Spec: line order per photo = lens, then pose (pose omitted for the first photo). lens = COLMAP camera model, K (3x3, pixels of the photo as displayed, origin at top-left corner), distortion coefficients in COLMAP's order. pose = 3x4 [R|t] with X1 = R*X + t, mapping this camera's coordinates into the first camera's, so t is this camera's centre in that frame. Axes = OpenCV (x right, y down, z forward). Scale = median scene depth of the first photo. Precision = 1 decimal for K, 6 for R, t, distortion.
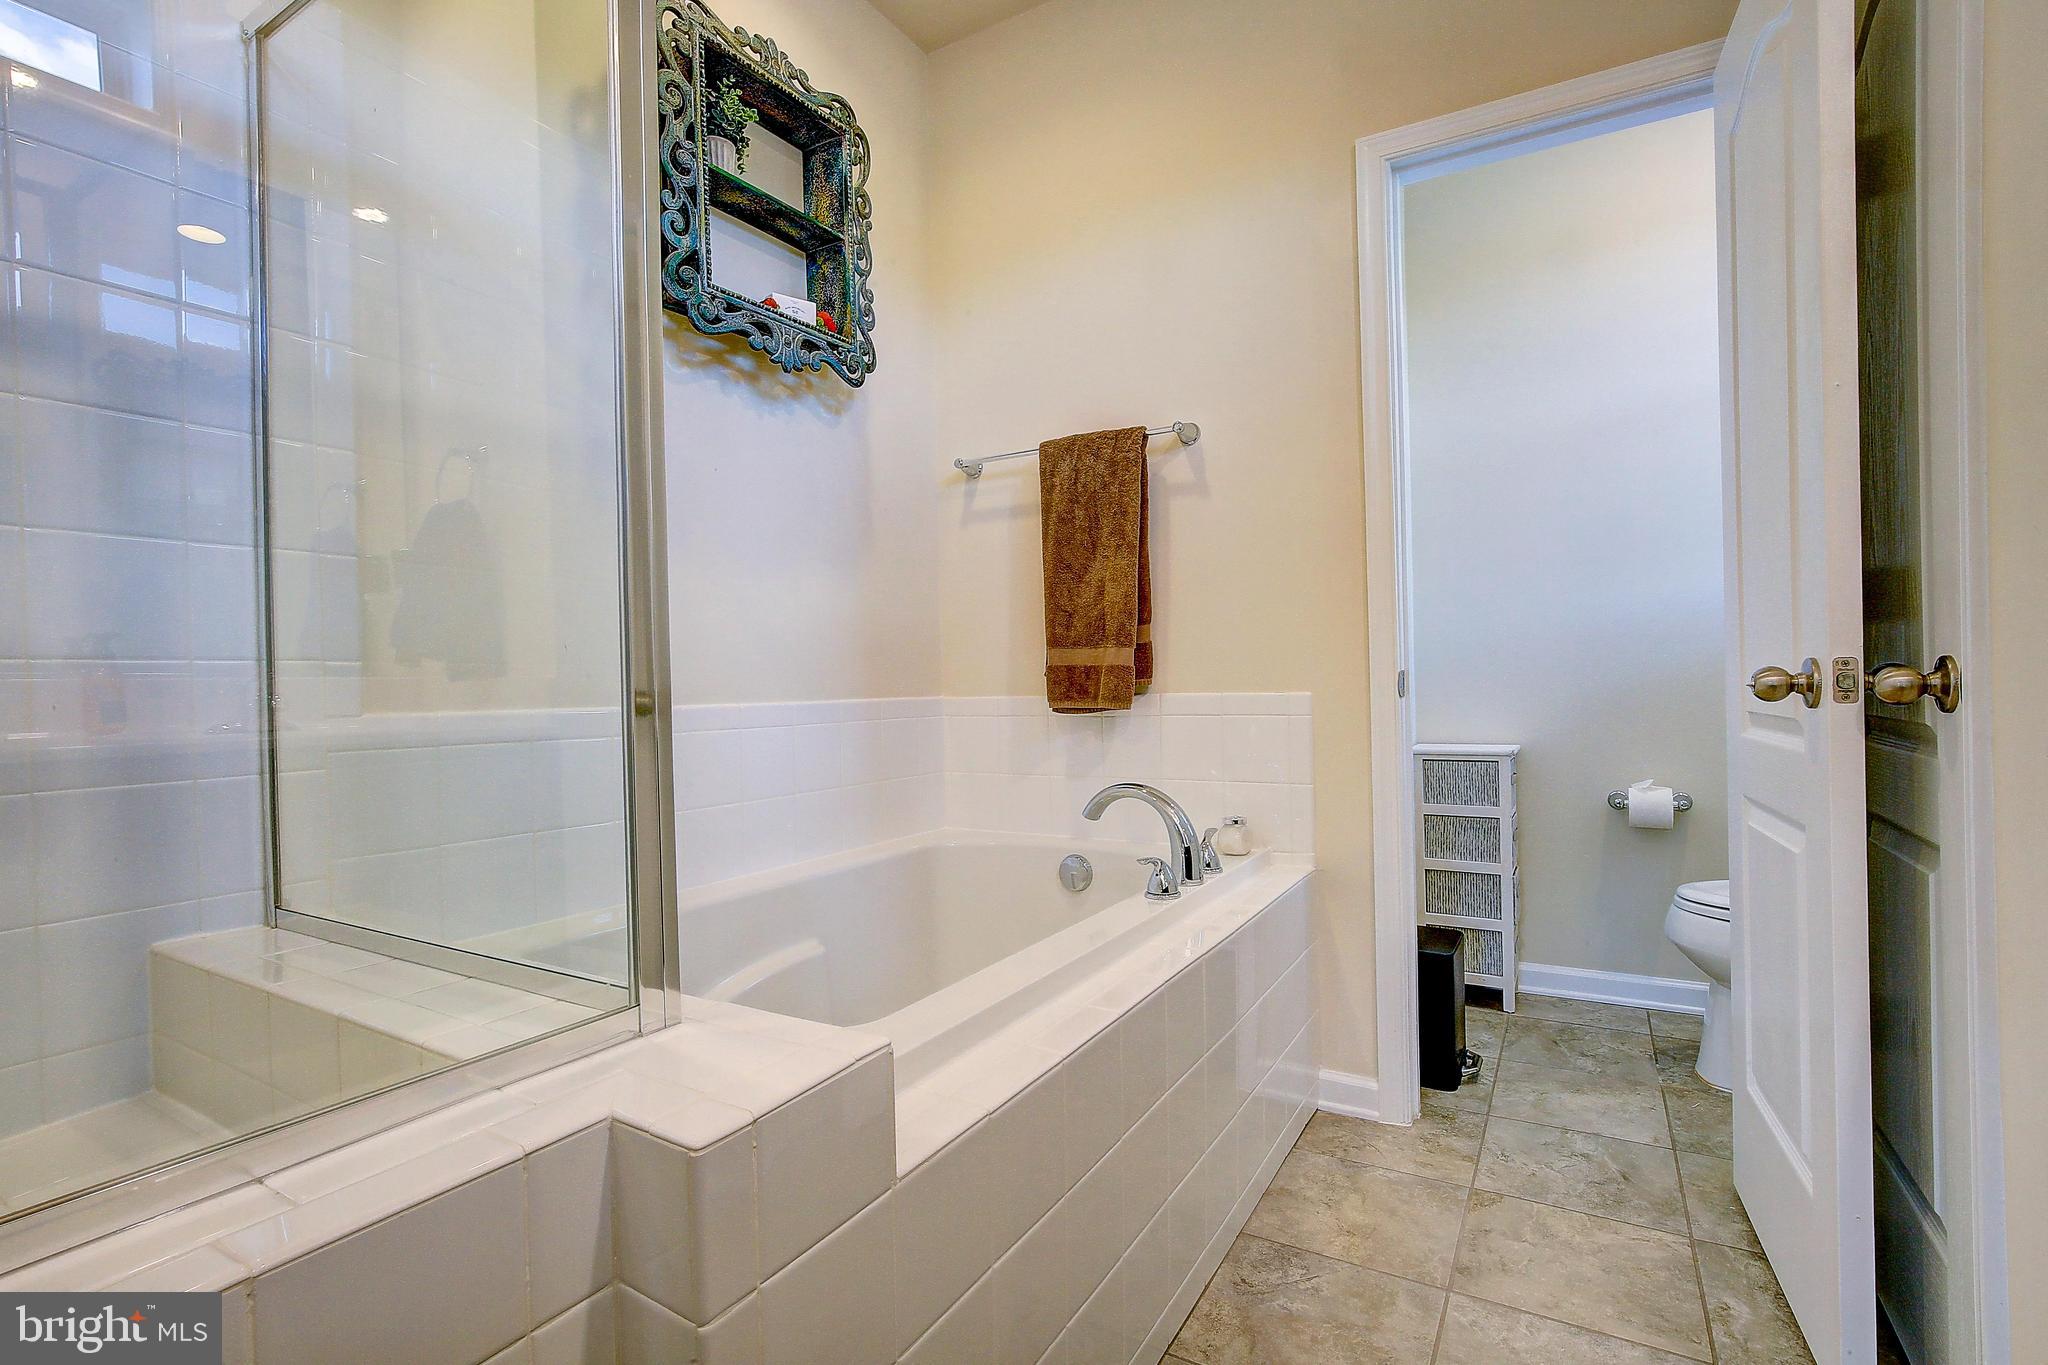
lens RADIAL K [[947.1, 0, 1007.8], [0, 947.1, 678.4], [0, 0, 1]] dist [-0.022723, 0.002890]
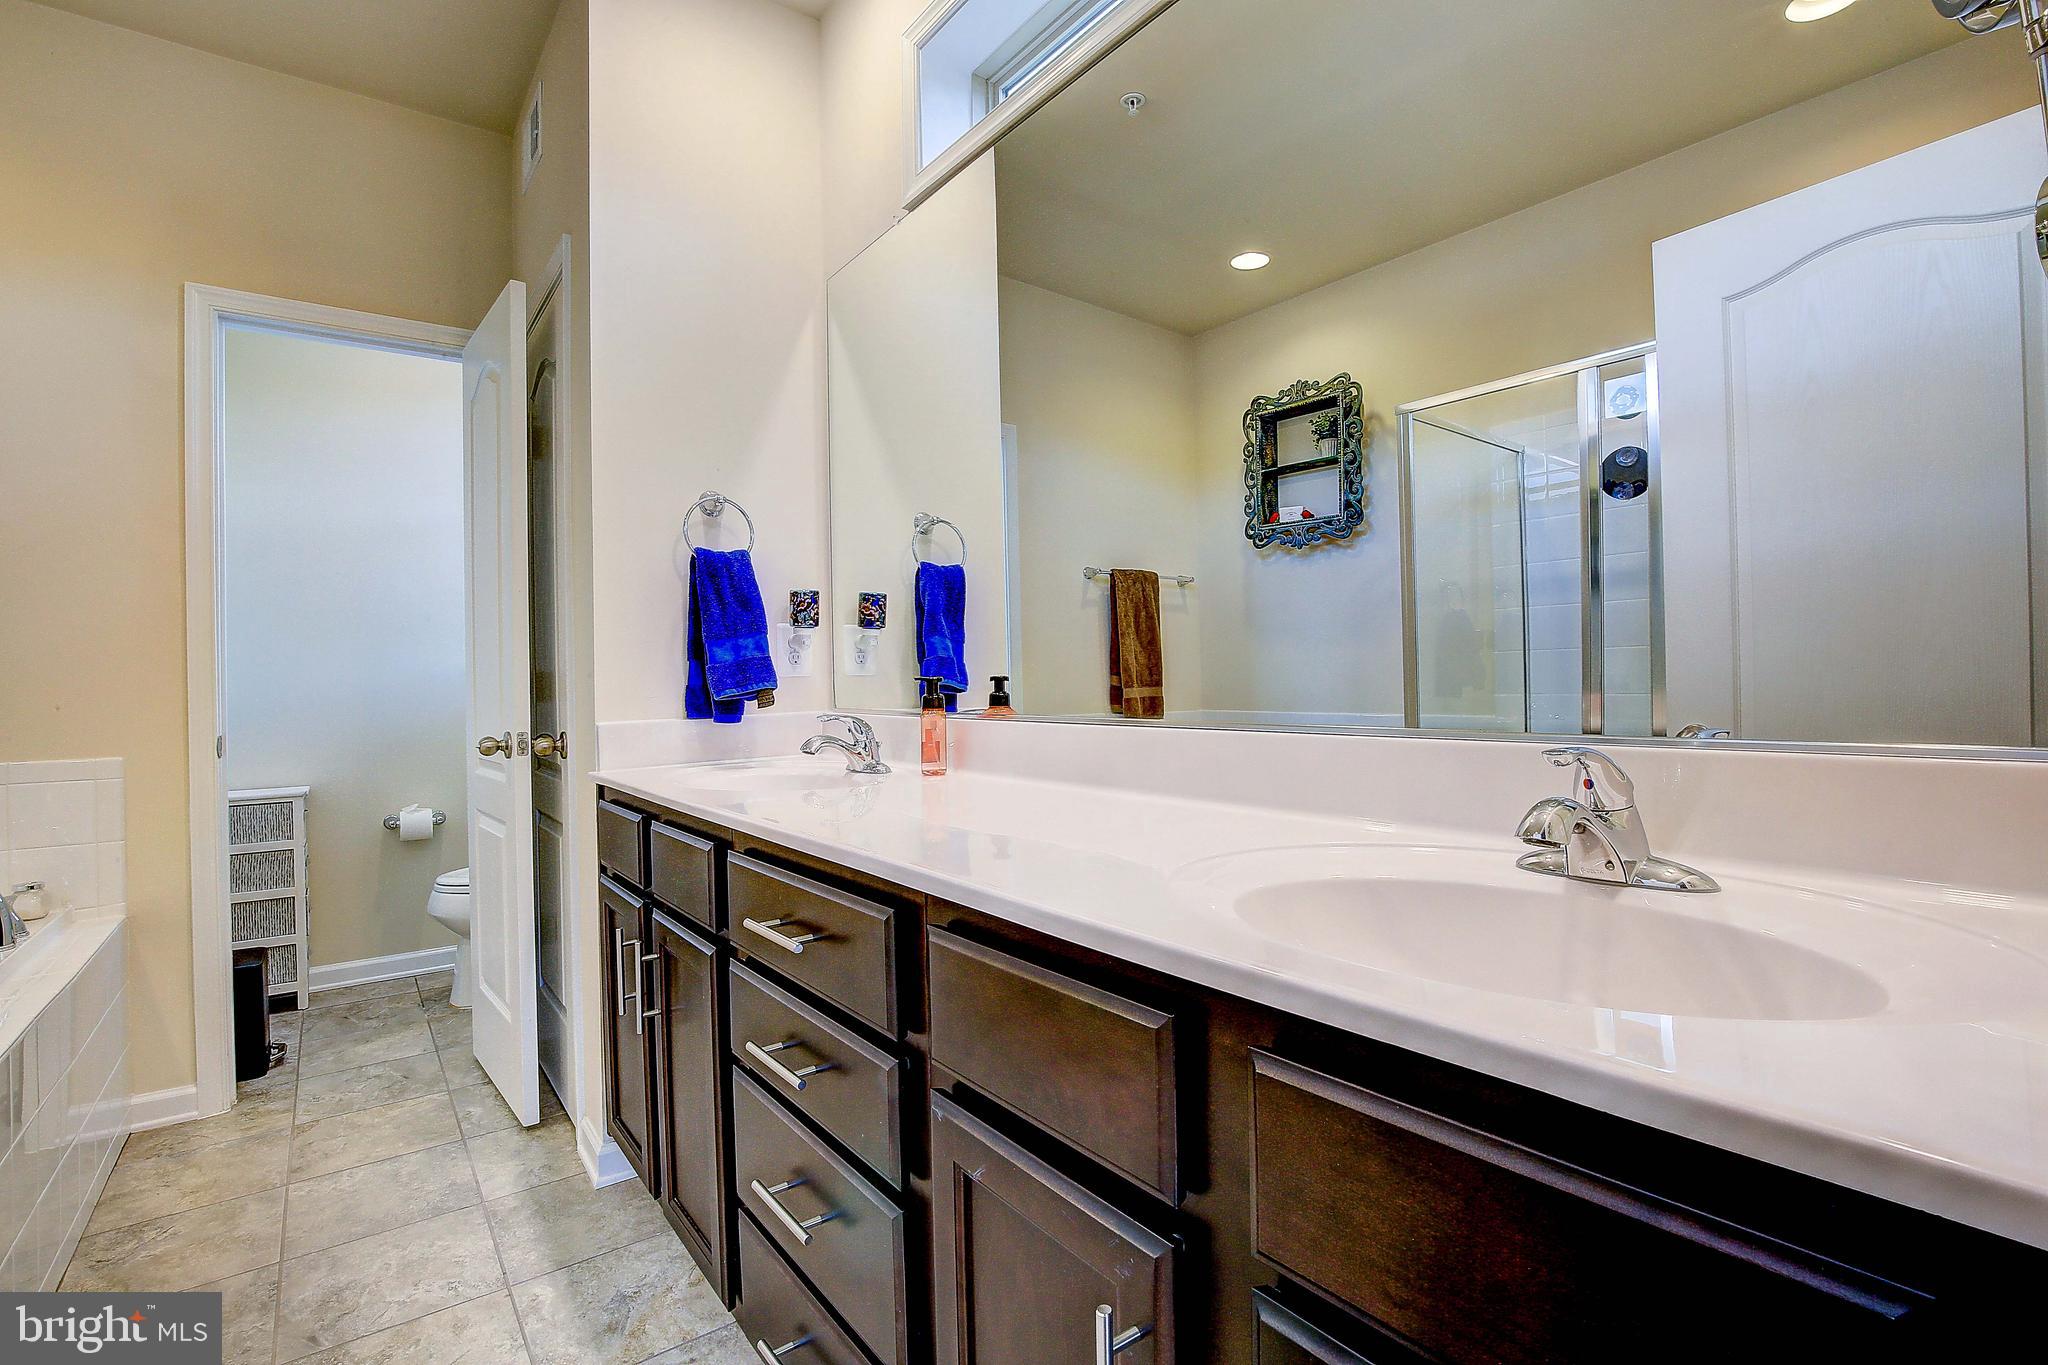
lens RADIAL K [[947.1, 0, 1018.2], [0, 947.1, 674.4], [0, 0, 1]] dist [-0.022723, 0.002890]
pose [[0.380862, 0.018492, 0.924447, -0.292551], [0.007473, 0.999706, -0.023076, -0.050533], [-0.924602, 0.015697, 0.380612, -0.393675]]
